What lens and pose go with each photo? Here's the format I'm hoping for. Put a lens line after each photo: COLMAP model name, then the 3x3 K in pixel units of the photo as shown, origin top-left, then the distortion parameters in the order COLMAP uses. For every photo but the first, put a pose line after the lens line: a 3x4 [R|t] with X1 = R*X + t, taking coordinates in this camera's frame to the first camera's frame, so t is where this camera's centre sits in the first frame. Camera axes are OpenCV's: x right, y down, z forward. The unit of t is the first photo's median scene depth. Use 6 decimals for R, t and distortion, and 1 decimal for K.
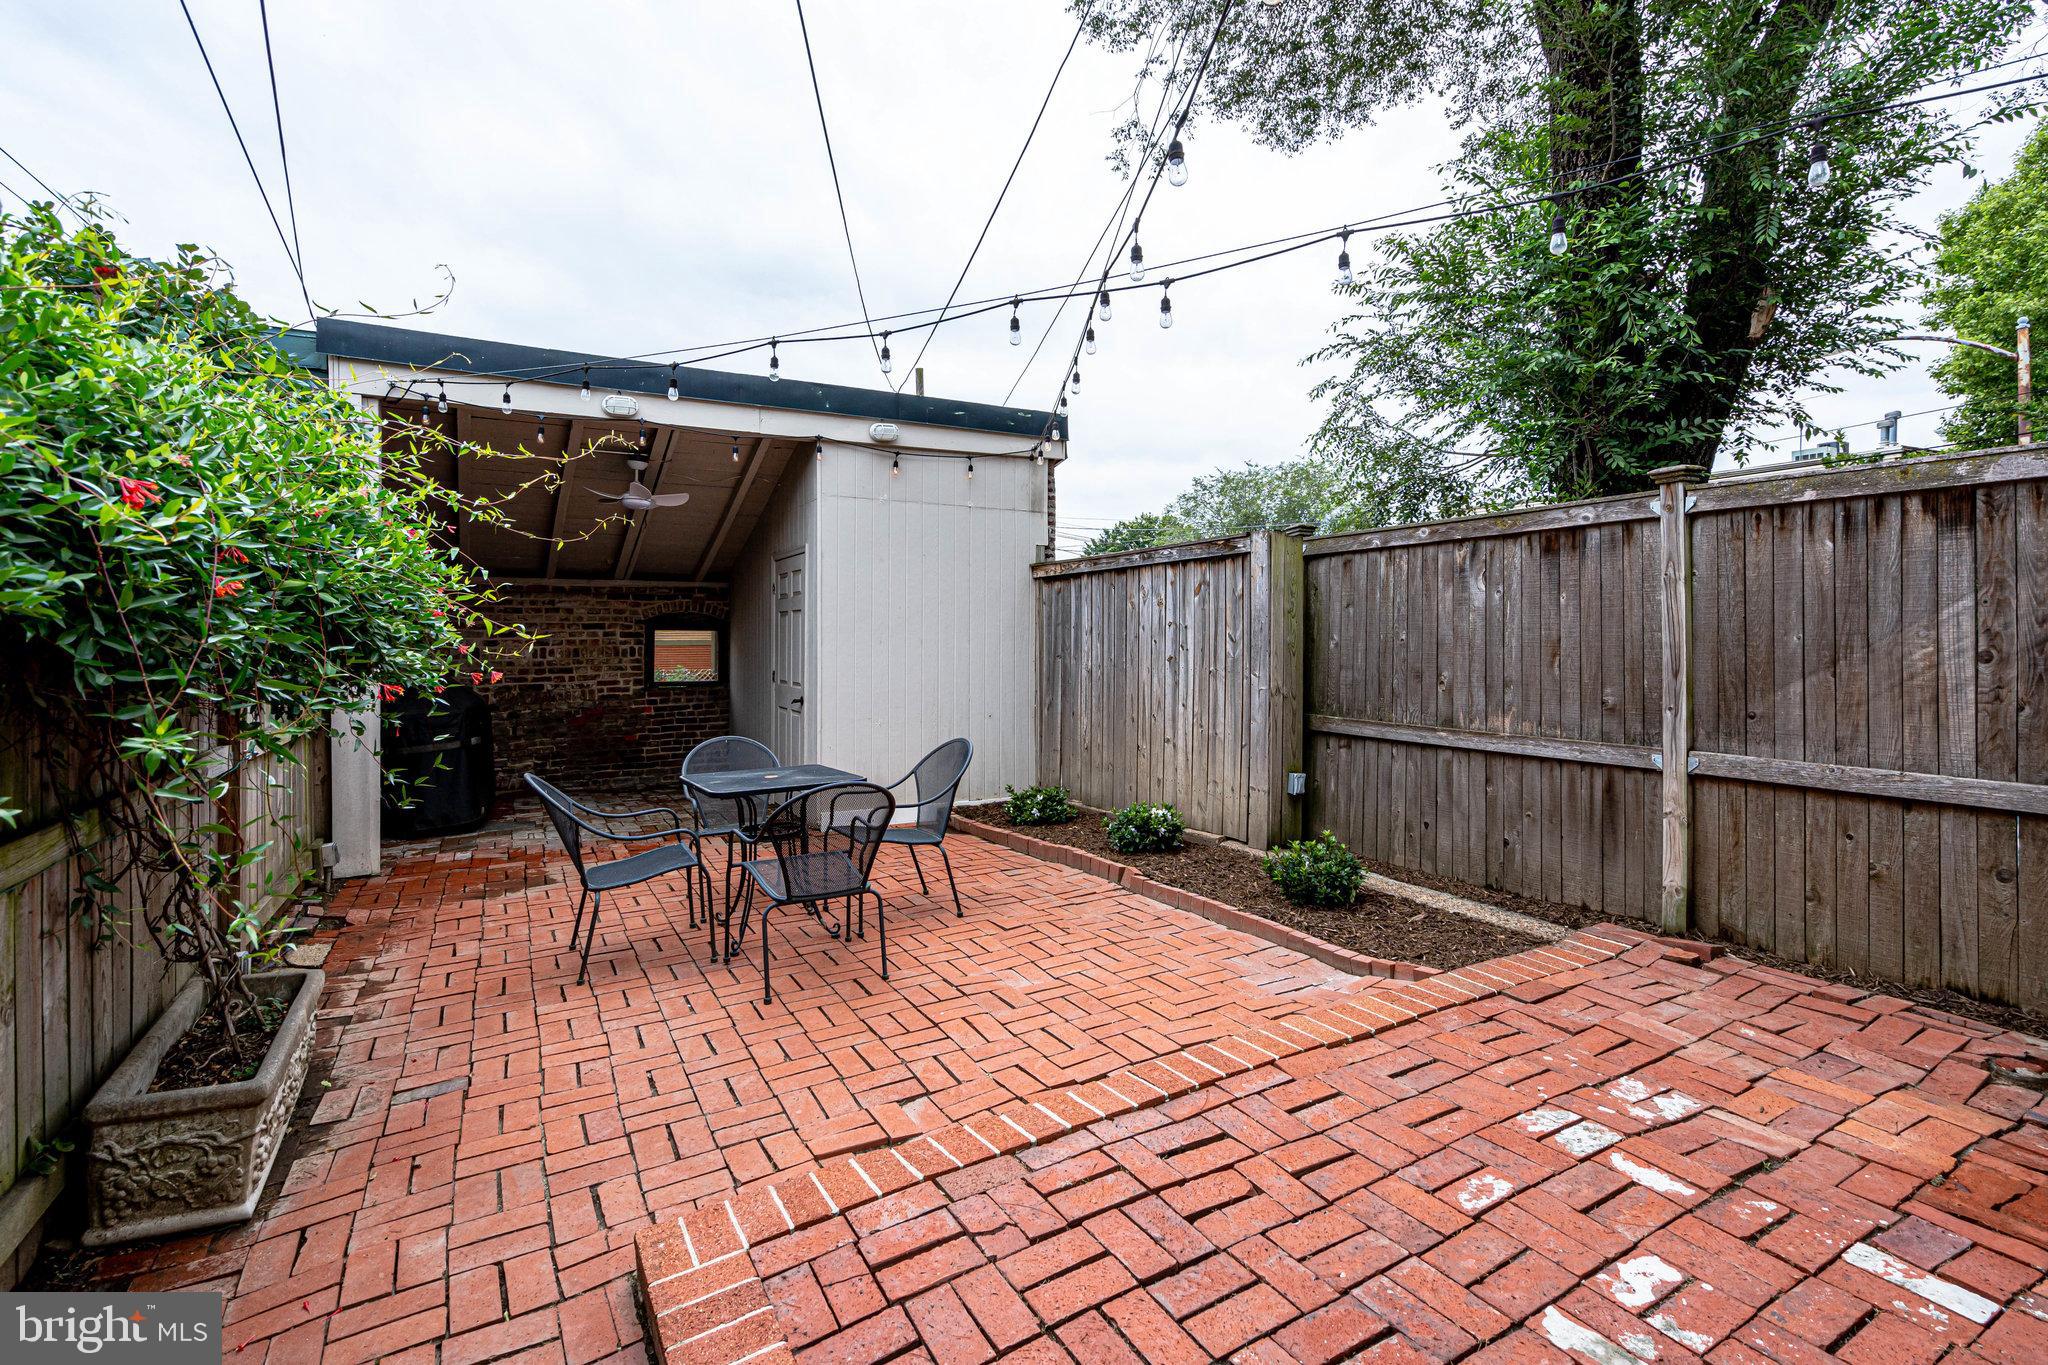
lens RADIAL K [[936.3, 0, 1019.5], [0, 936.3, 661.4], [0, 0, 1]] dist [-0.044540, 0.018513]
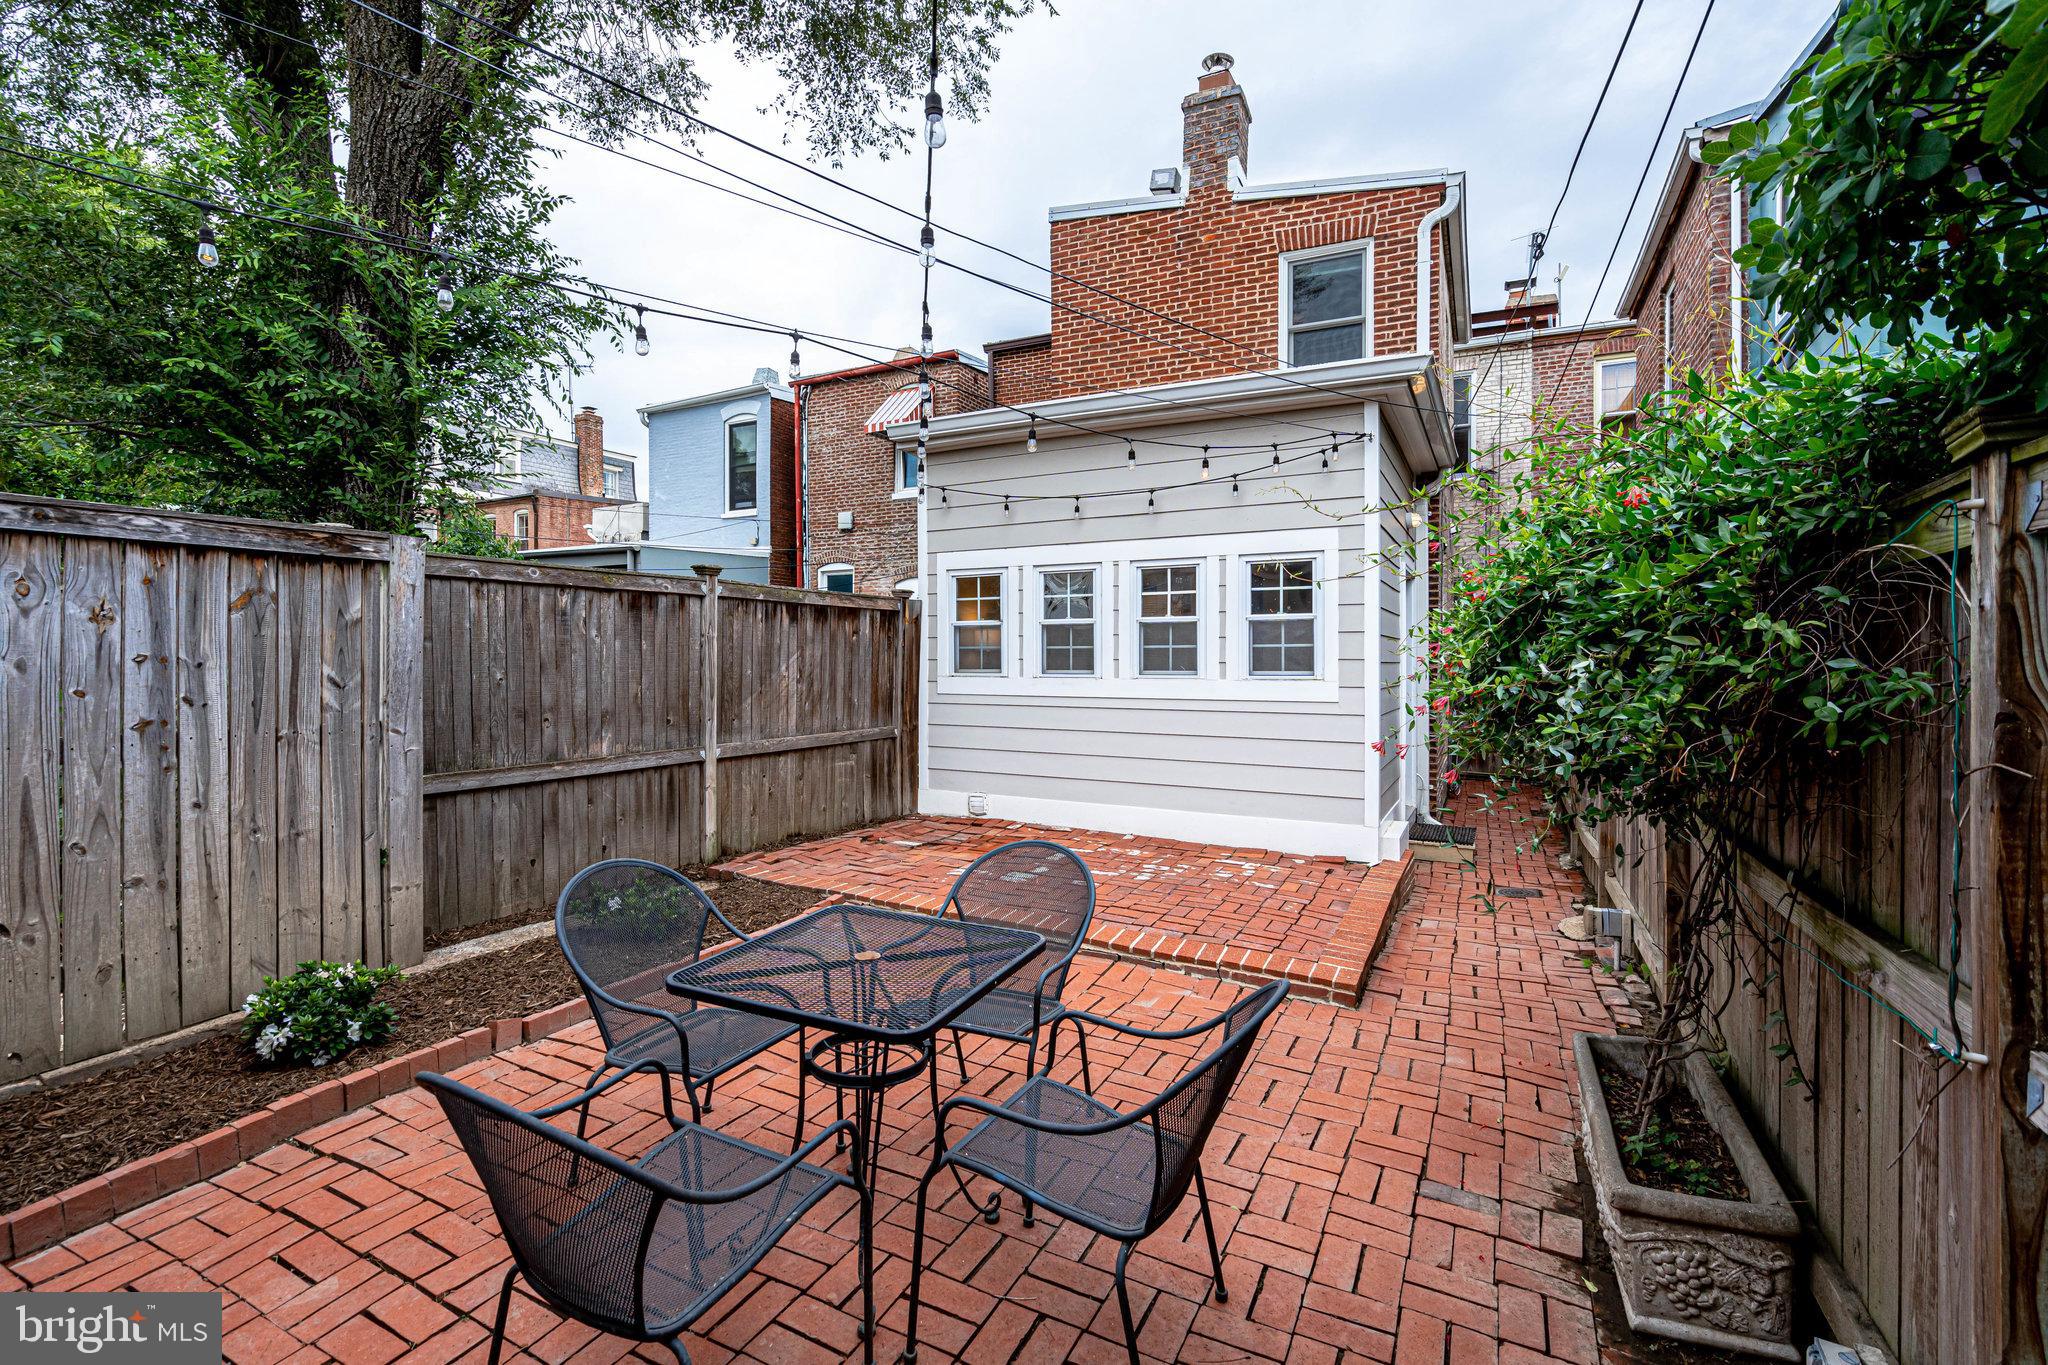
lens RADIAL K [[936.3, 0, 1019.5], [0, 936.3, 661.4], [0, 0, 1]] dist [-0.044540, 0.018513]
pose [[-0.572543, -0.006863, 0.819846, -0.775836], [0.014311, 0.999729, 0.018364, -0.059794], [-0.819750, 0.022247, -0.572289, 1.283186]]
